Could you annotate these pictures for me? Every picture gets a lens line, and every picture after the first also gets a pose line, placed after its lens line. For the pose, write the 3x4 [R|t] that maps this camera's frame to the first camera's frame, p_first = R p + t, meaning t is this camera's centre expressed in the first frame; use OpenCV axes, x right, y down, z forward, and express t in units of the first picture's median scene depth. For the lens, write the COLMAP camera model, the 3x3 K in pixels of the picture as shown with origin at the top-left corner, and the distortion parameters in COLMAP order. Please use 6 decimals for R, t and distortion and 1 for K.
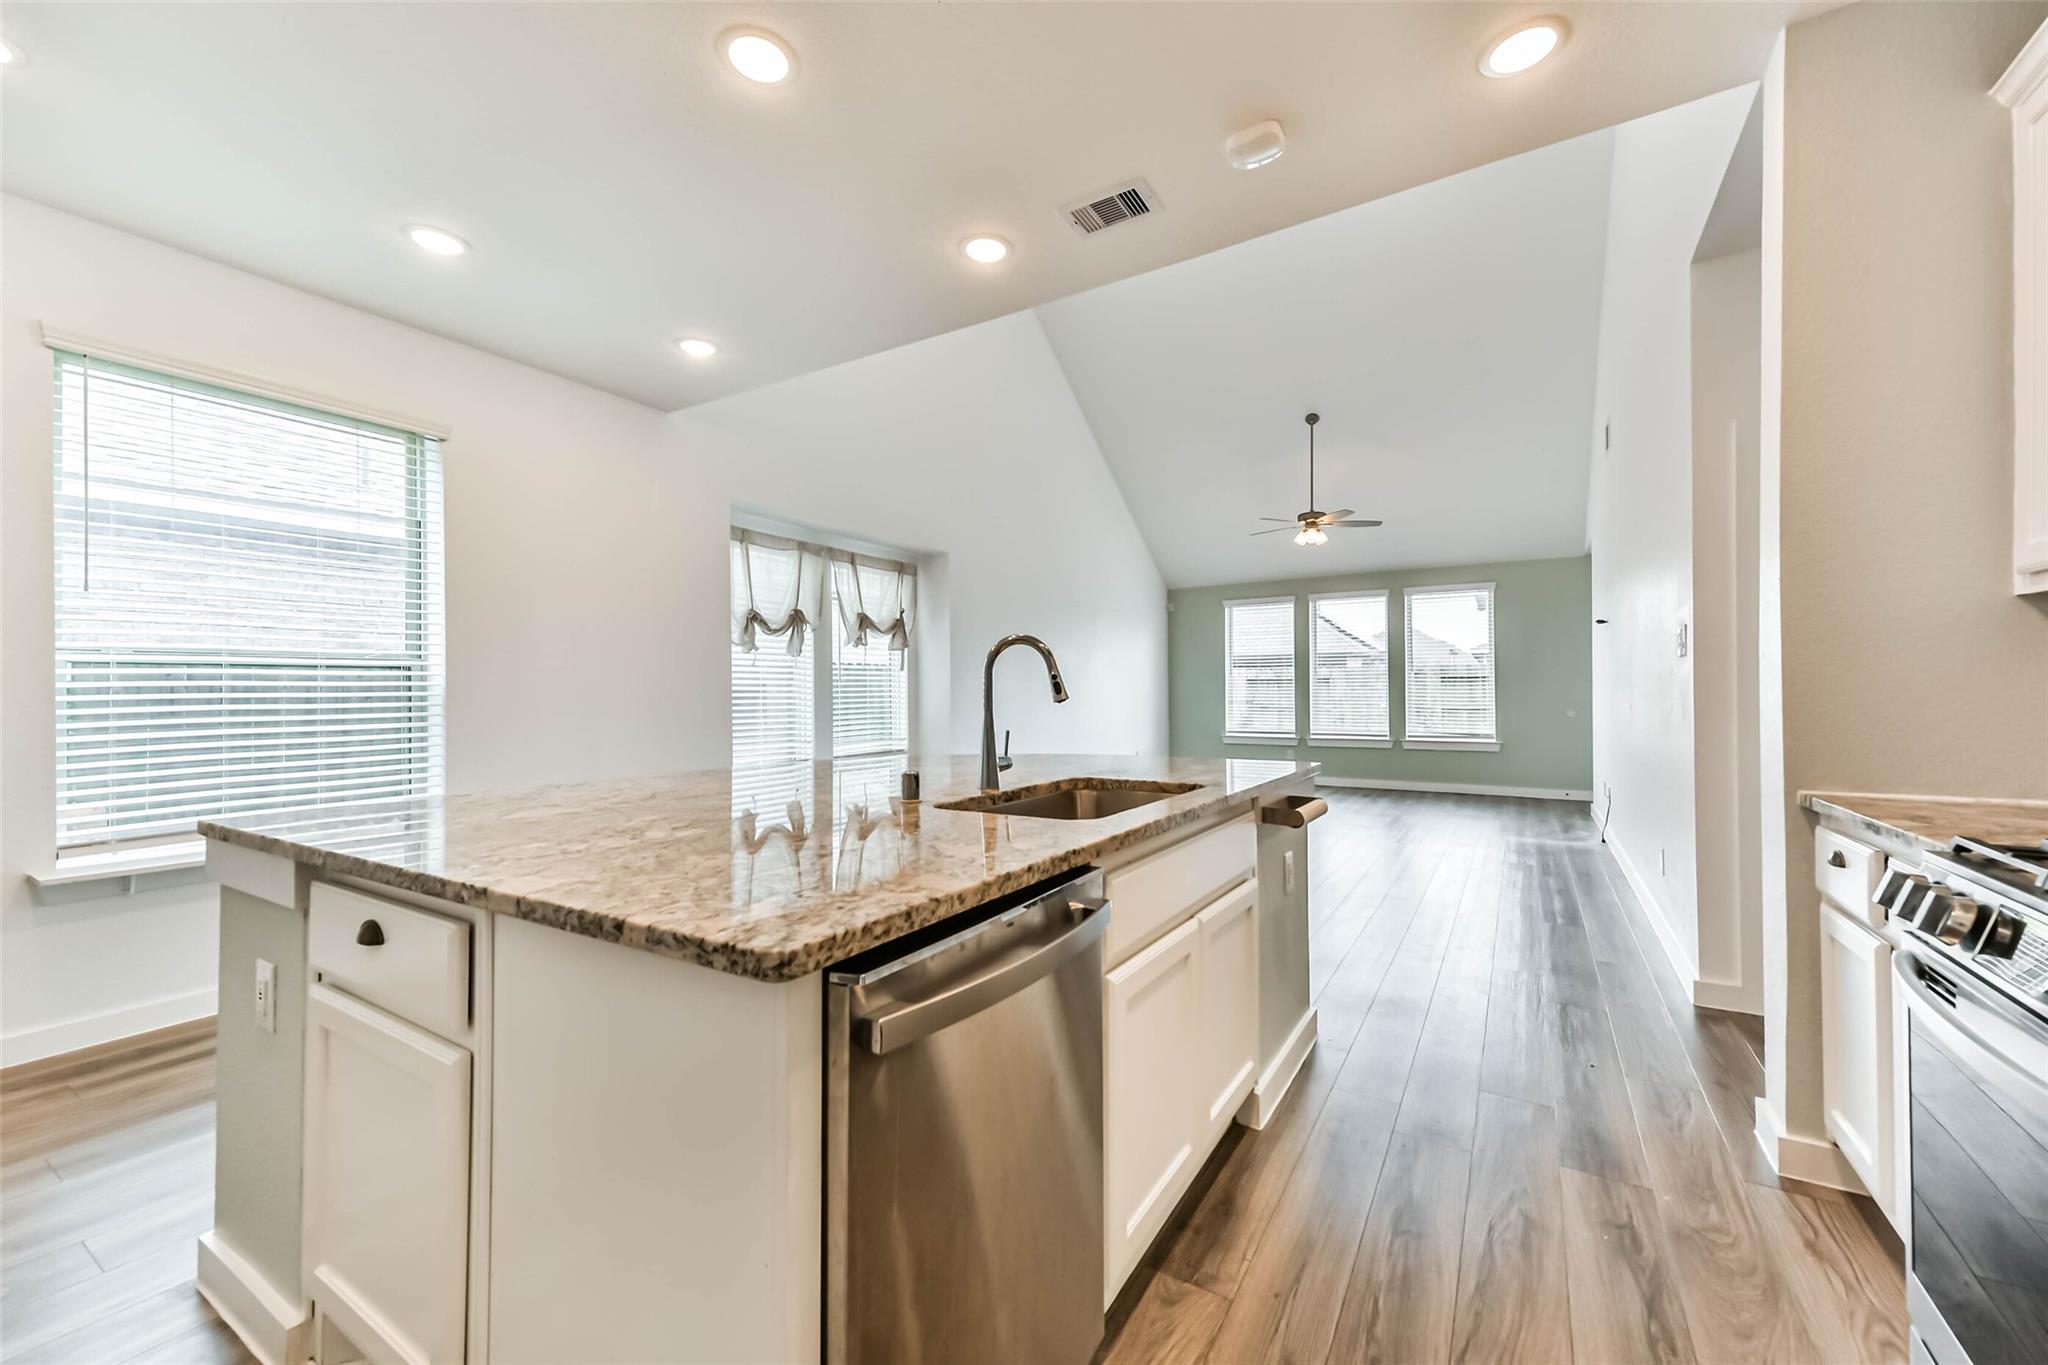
lens RADIAL K [[803.0, 0, 1039.1], [0, 803.0, 682.4], [0, 0, 1]] dist [0.023398, -0.005822]
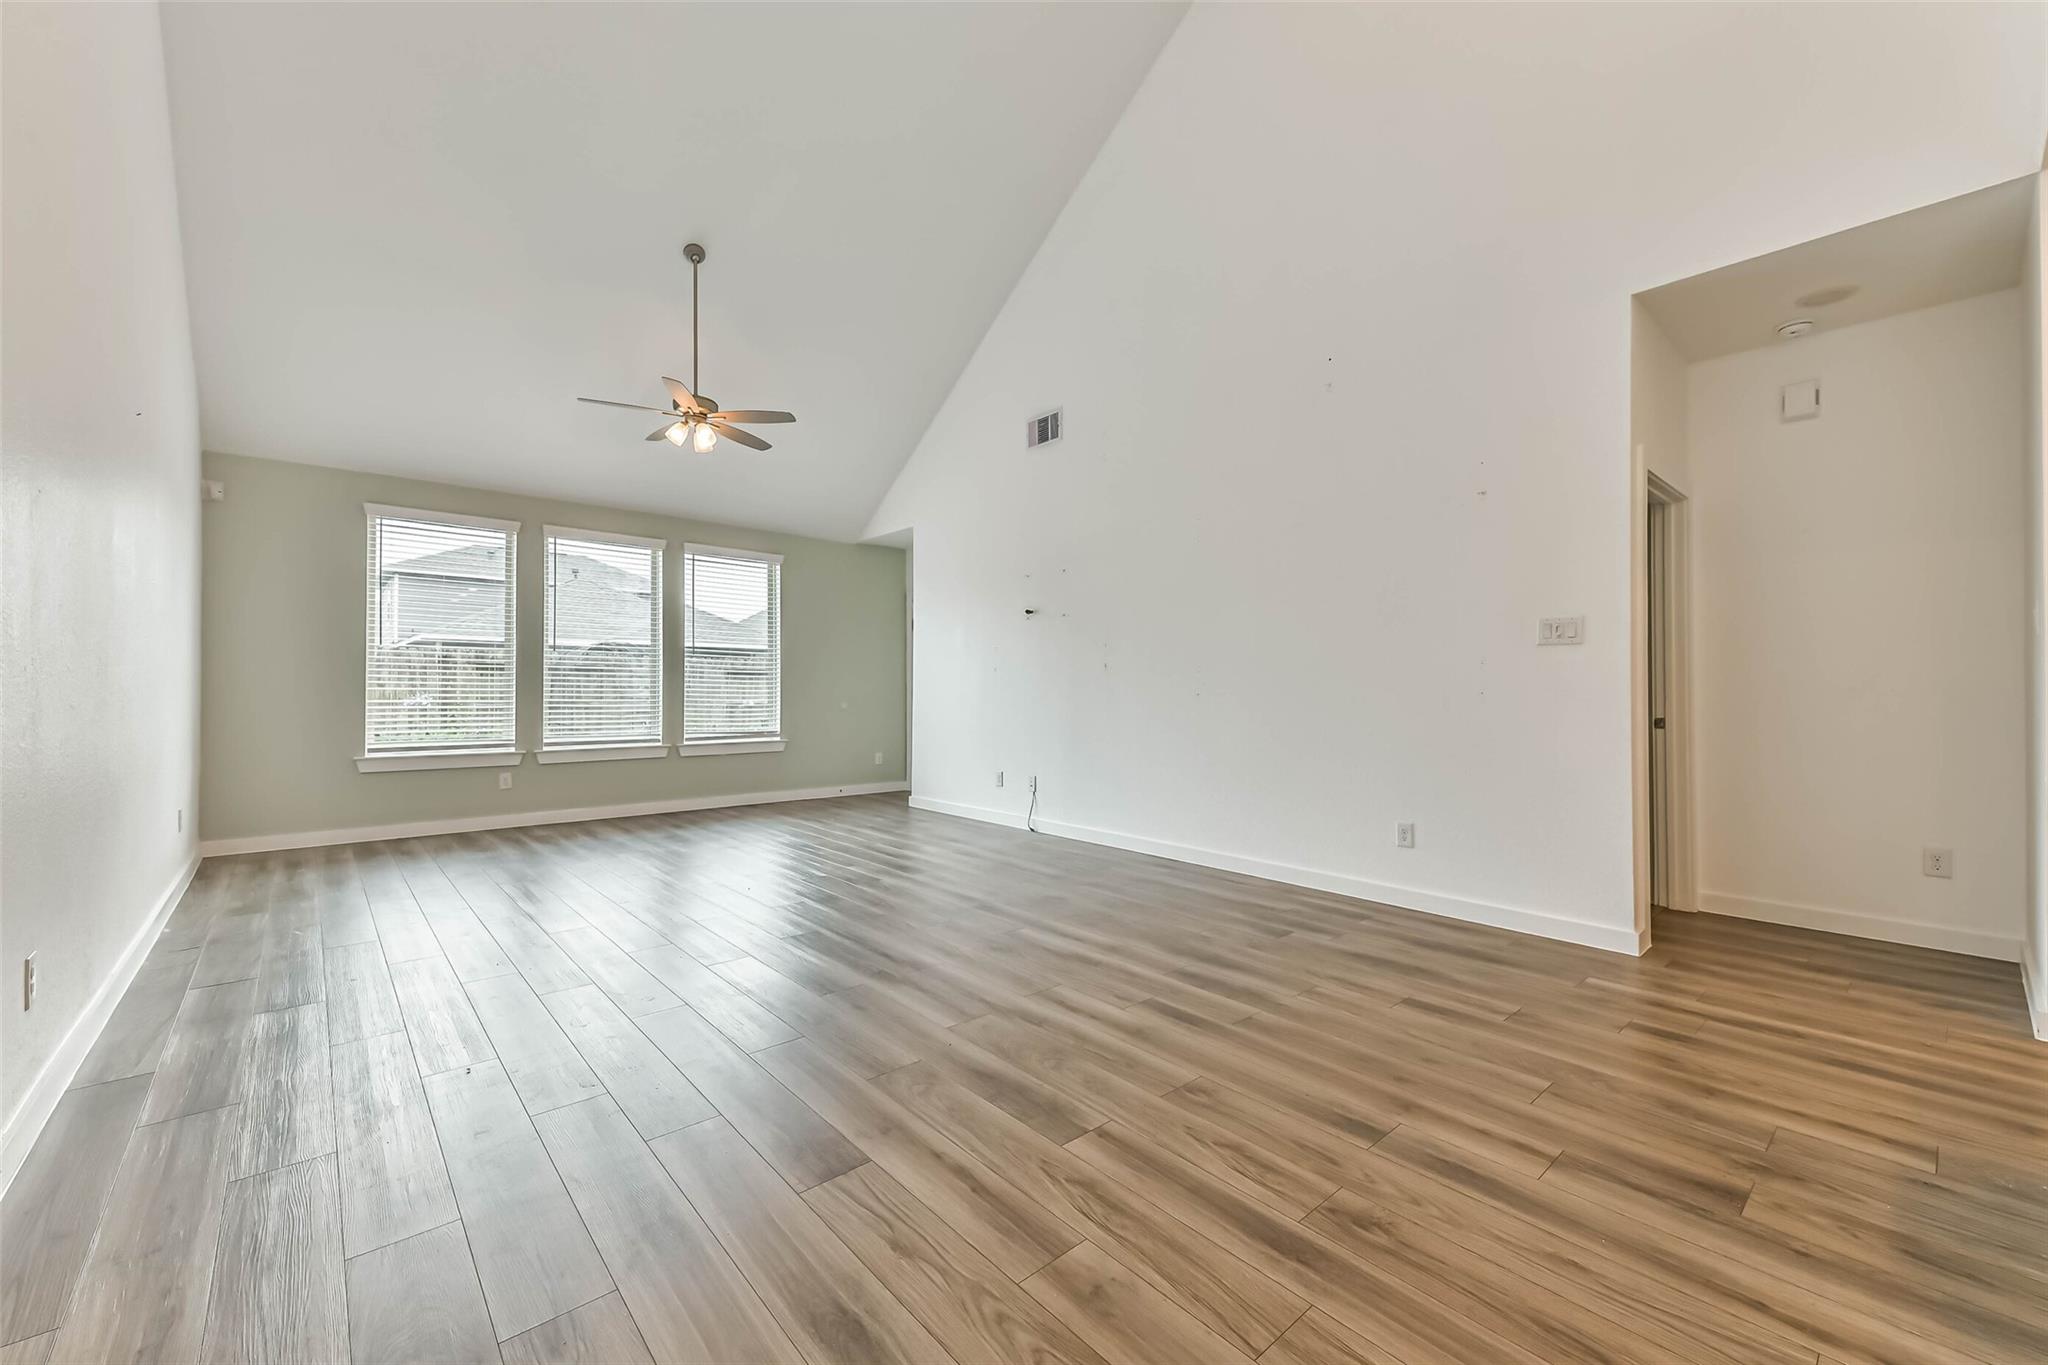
lens RADIAL K [[803.0, 0, 1037.6], [0, 803.0, 680.1], [0, 0, 1]] dist [0.023398, -0.005822]
pose [[0.303505, 0.020323, 0.952613, -0.188375], [-0.022188, 0.999652, -0.014257, 0.017607], [-0.952572, -0.016809, 0.303850, 0.536822]]
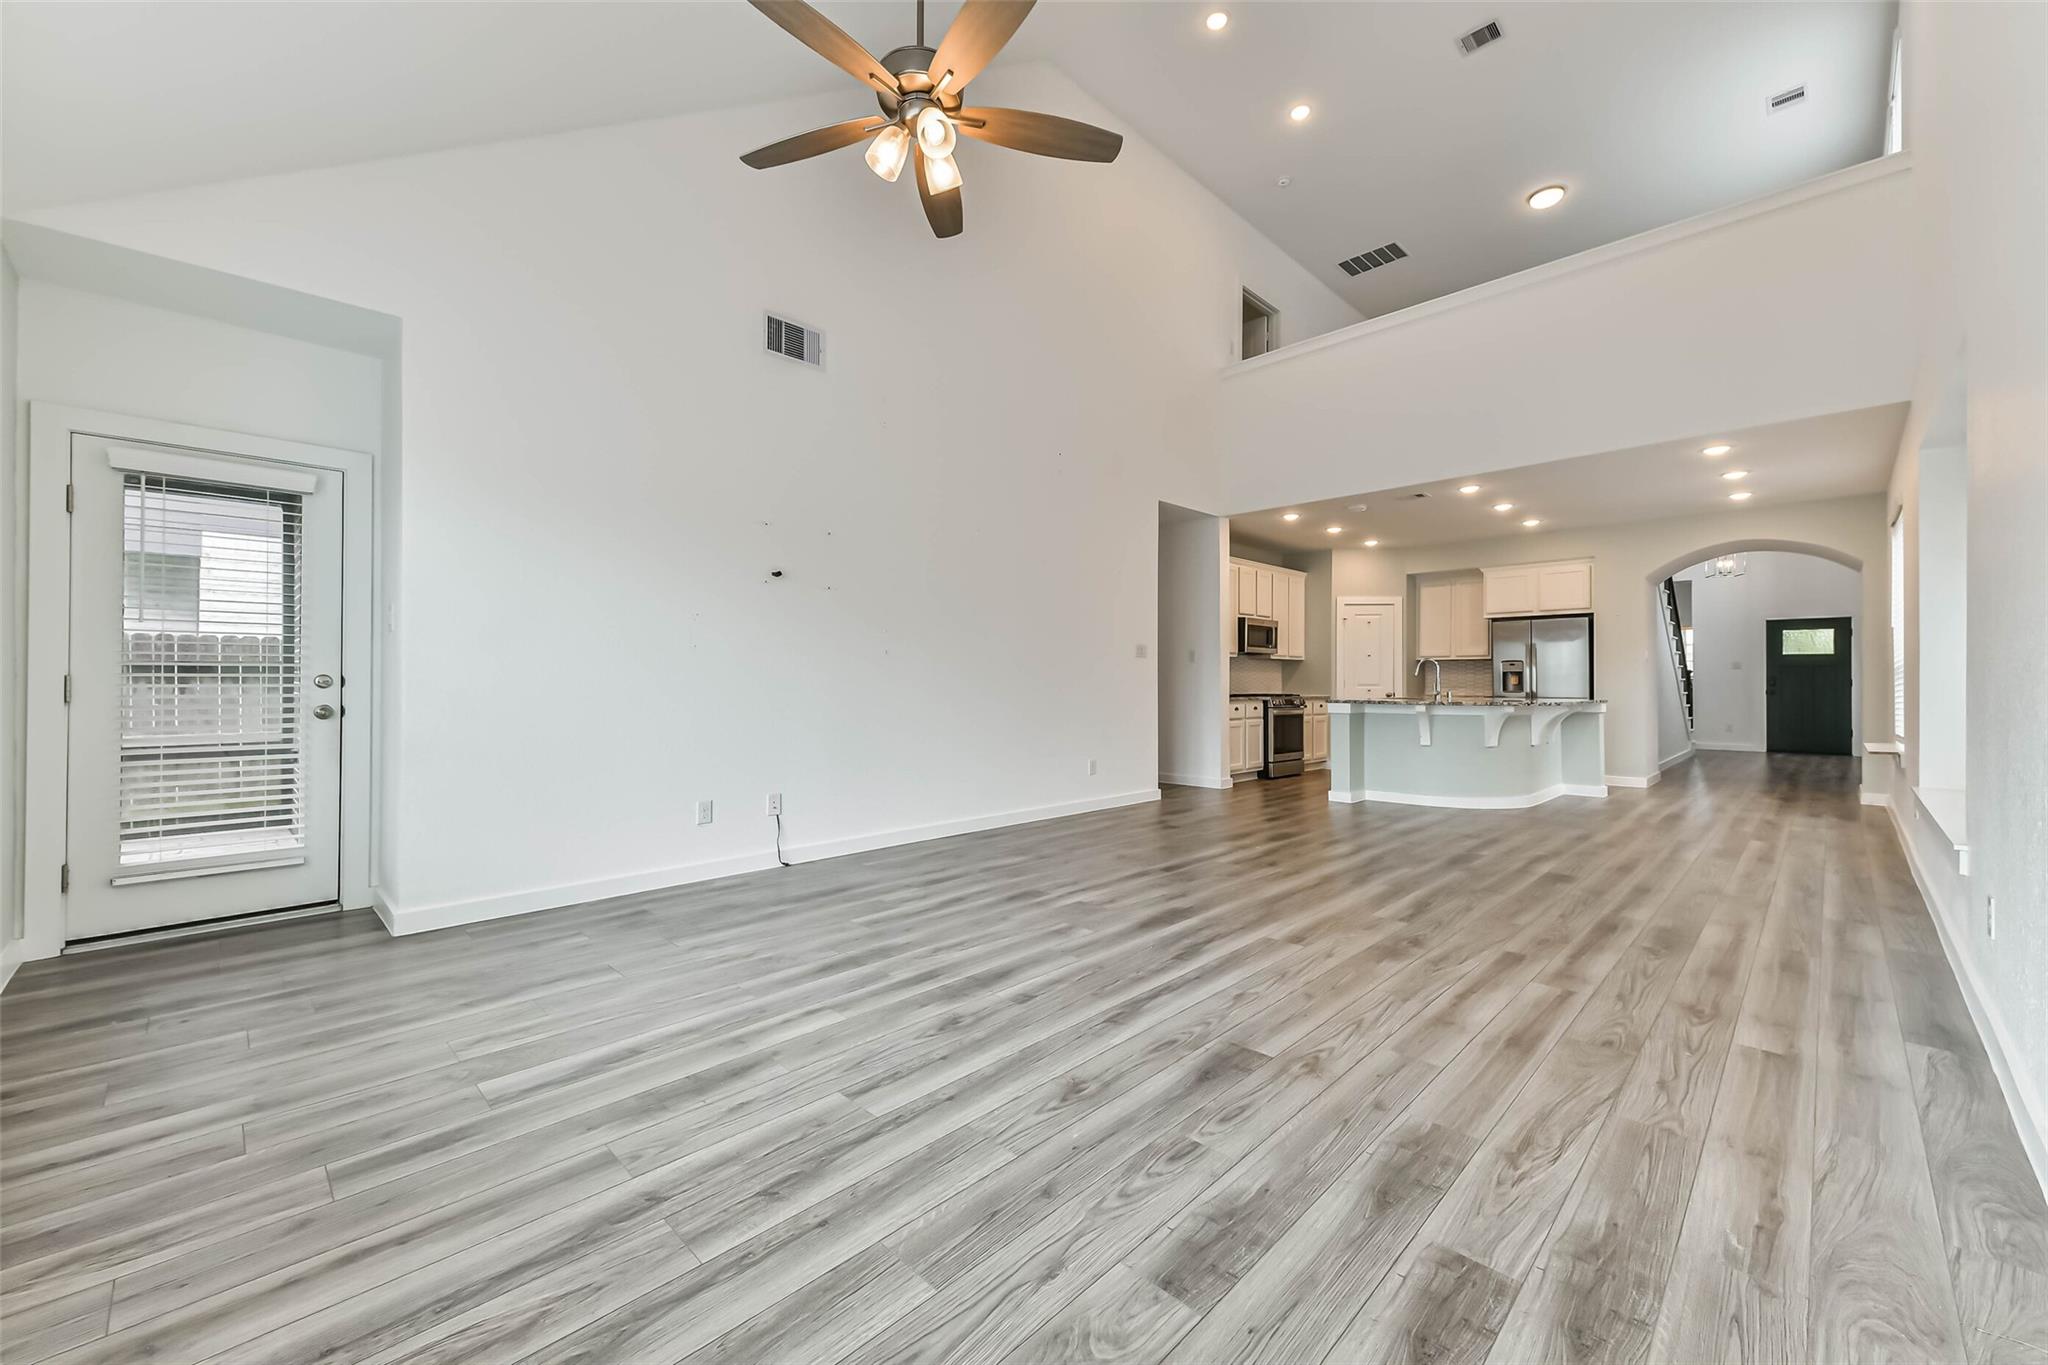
lens RADIAL K [[803.0, 0, 1002.7], [0, 803.0, 677.2], [0, 0, 1]] dist [0.023398, -0.005822]
pose [[-0.965584, 0.003817, 0.260063, 0.229766], [-0.001808, 0.999770, -0.021386, 0.026110], [-0.260085, -0.021120, -0.965355, 1.287670]]
